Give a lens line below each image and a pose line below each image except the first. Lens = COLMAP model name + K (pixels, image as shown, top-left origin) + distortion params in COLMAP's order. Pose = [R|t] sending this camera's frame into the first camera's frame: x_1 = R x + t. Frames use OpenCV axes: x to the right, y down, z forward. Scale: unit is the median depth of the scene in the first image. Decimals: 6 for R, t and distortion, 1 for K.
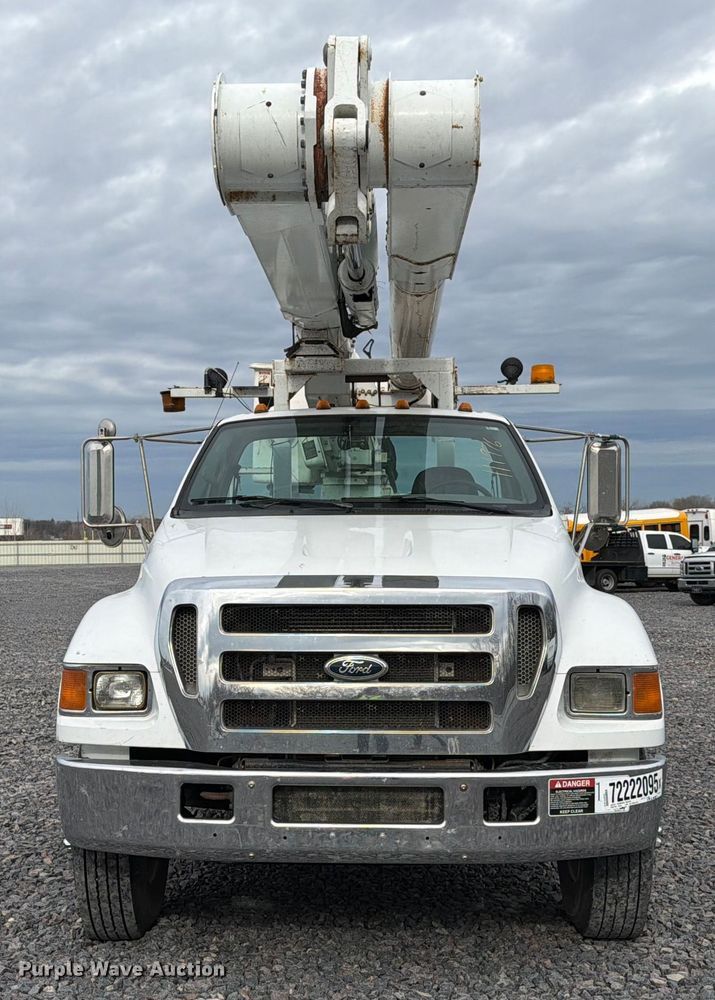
lens RADIAL K [[1366.2, 0, 321.6], [0, 1366.2, 518.7], [0, 0, 1]] dist [0.136971, 0.000000]
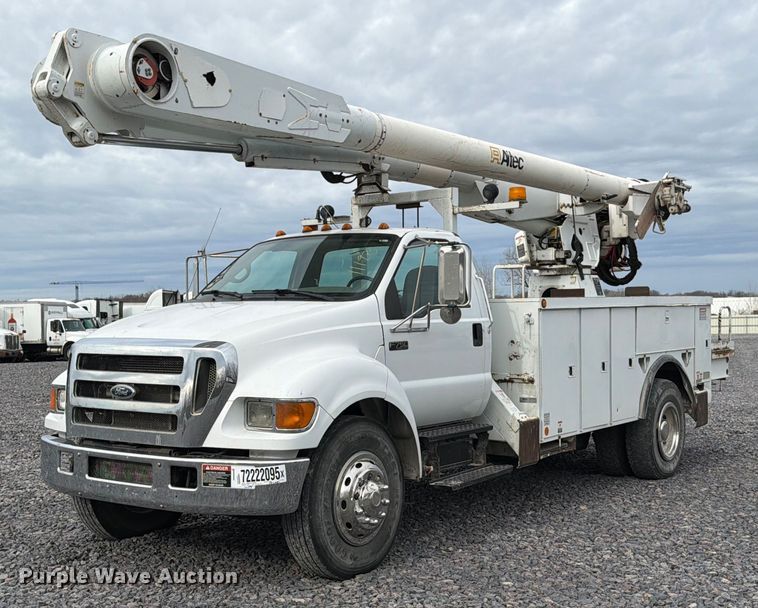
lens RADIAL K [[1038.9, 0, 350.2], [0, 1038.9, 315.0], [0, 0, 1]] dist [0.081722, 0.000000]
pose [[0.816474, -0.002423, -0.577378, 0.730804], [0.011591, 0.999858, 0.012194, -0.000249], [0.577267, -0.016648, 0.816386, 0.069204]]
